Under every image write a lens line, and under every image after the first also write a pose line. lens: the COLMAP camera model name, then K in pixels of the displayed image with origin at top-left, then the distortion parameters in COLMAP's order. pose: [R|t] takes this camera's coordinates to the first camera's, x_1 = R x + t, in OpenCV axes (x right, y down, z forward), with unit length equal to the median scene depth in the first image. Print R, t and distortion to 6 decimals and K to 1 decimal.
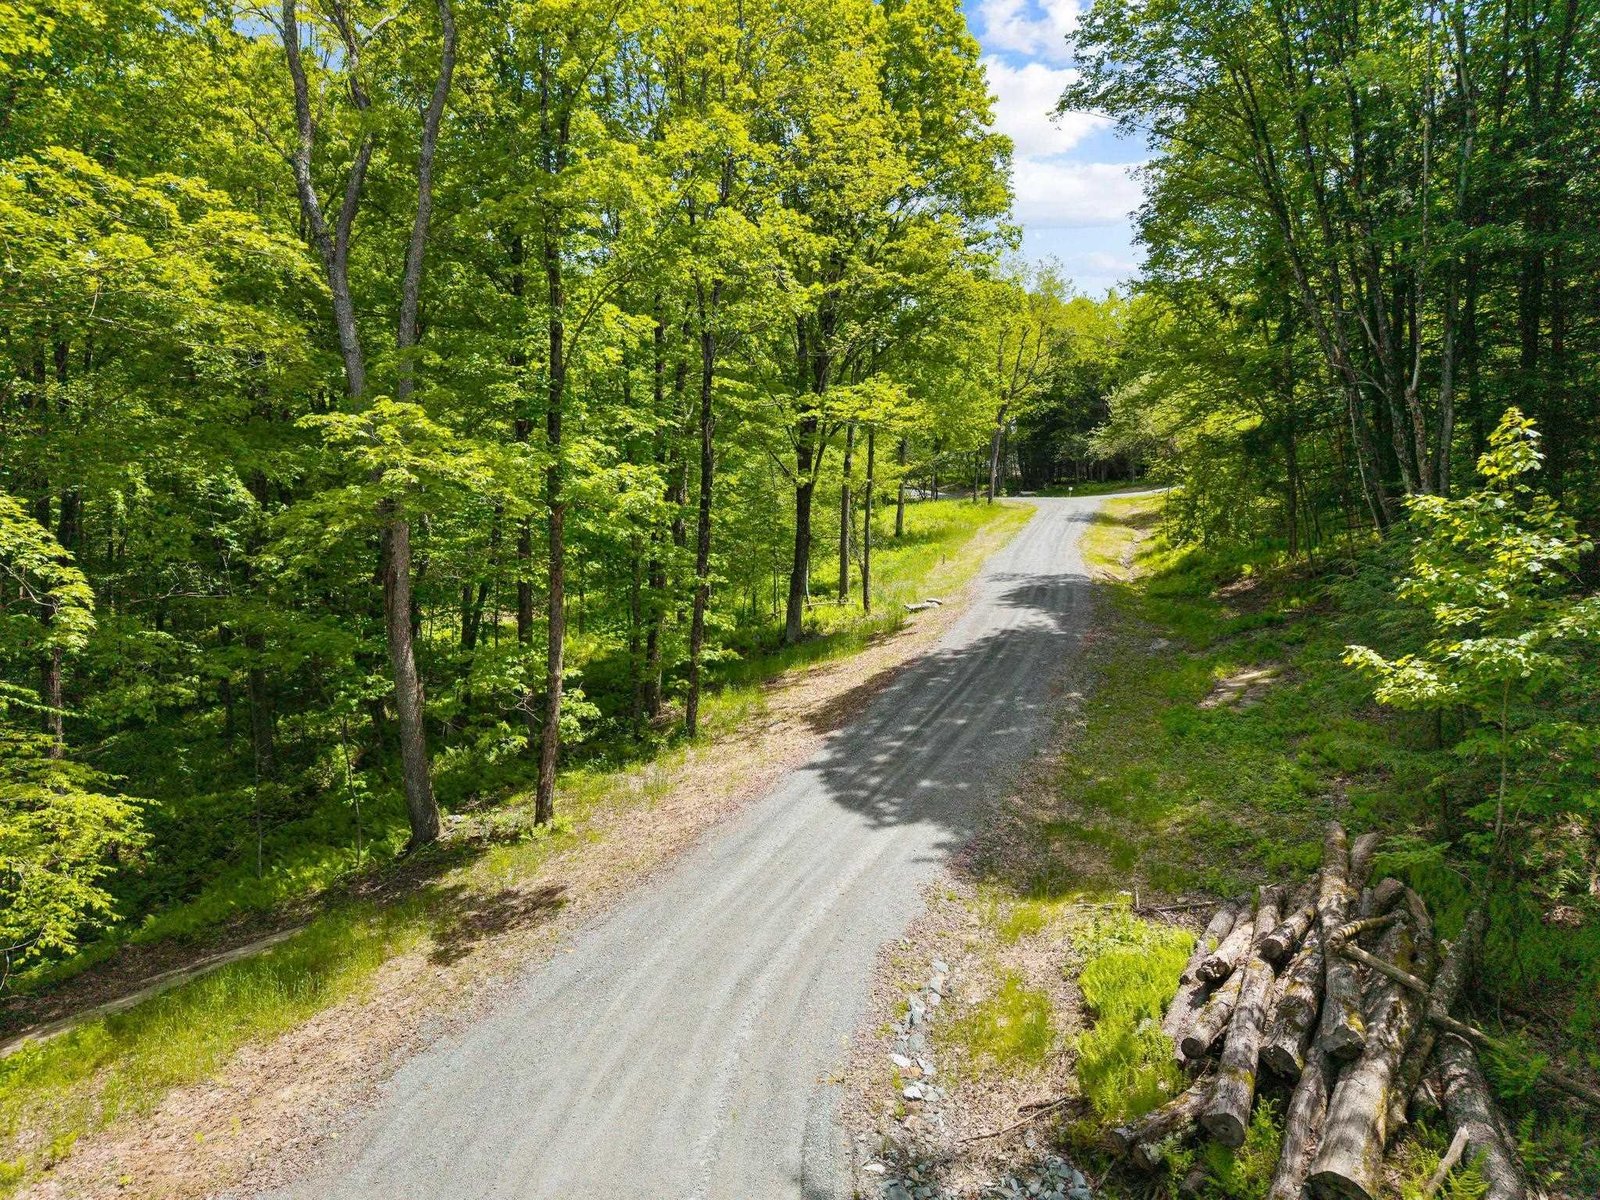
lens RADIAL K [[1055.9, 0, 804.6], [0, 1055.9, 622.4], [0, 0, 1]] dist [0.012587, 0.003891]
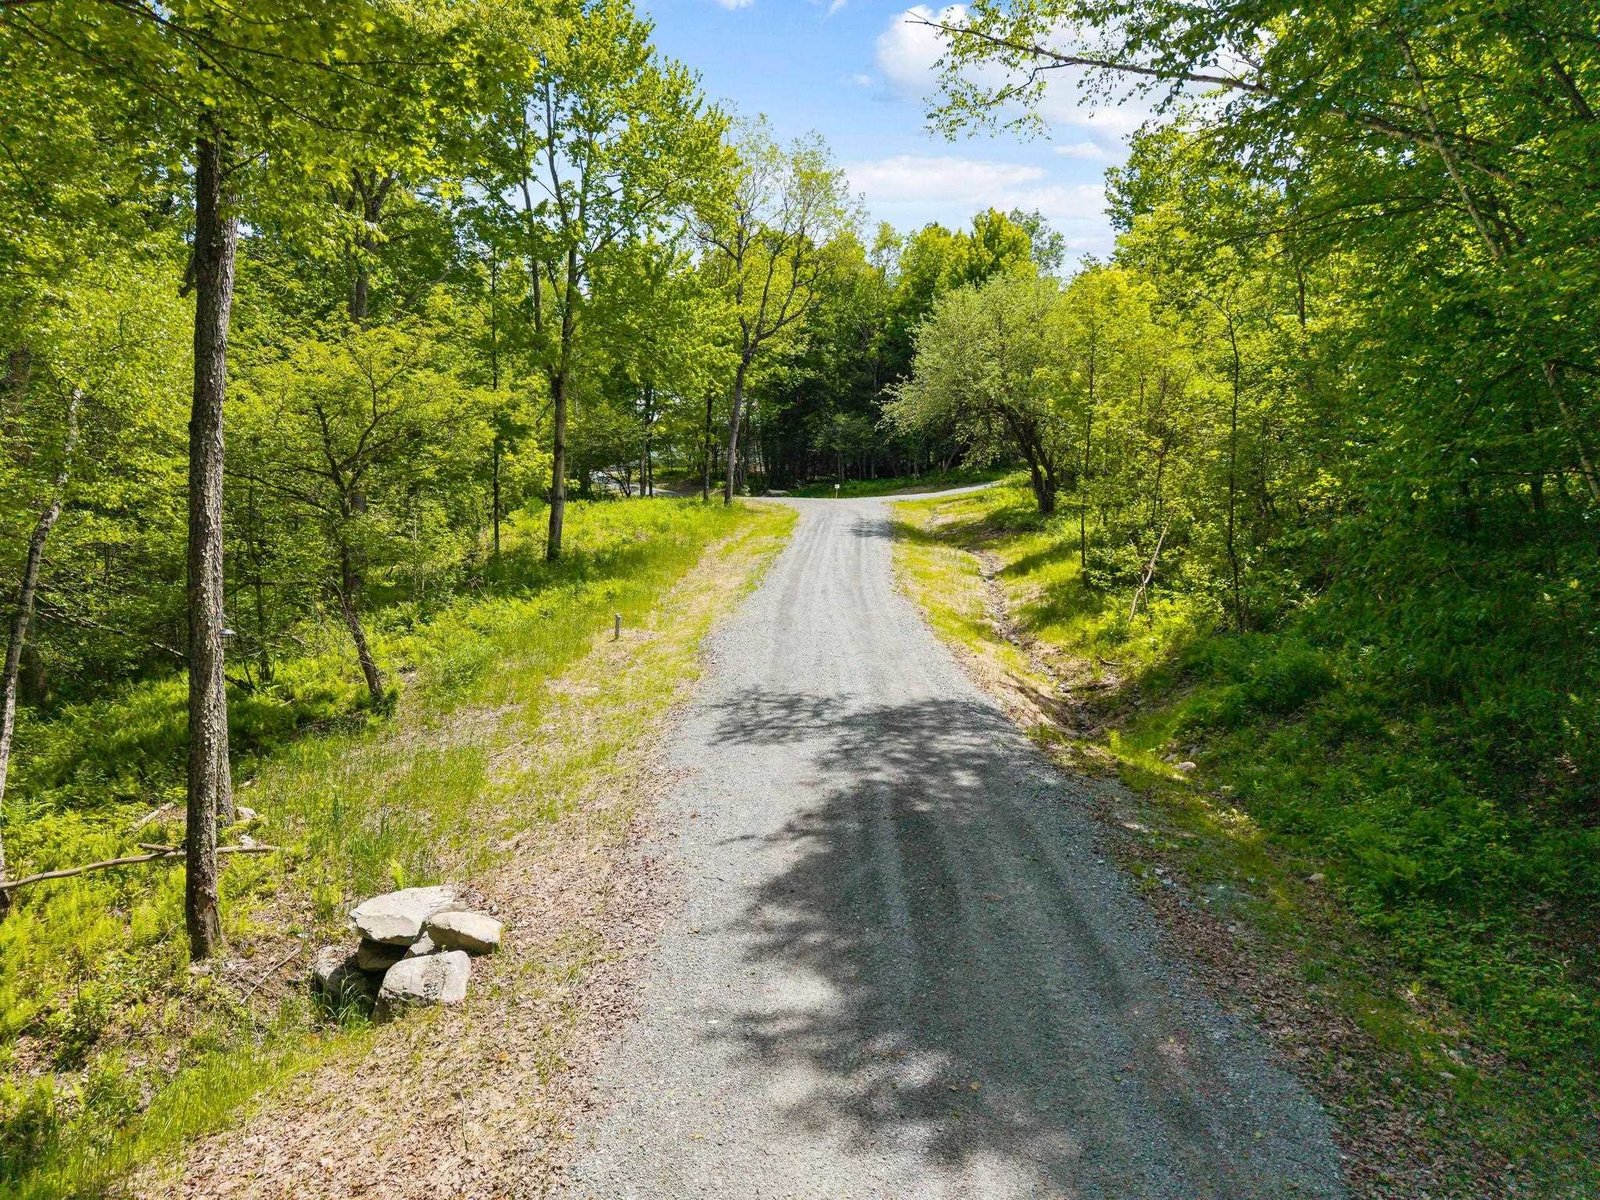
lens RADIAL K [[1055.9, 0, 804.6], [0, 1055.9, 622.4], [0, 0, 1]] dist [0.012587, 0.003891]
pose [[0.970461, -0.012587, 0.240930, 0.071353], [0.013512, 0.999906, -0.002188, -0.041853], [-0.240879, 0.005378, 0.970540, 0.396963]]
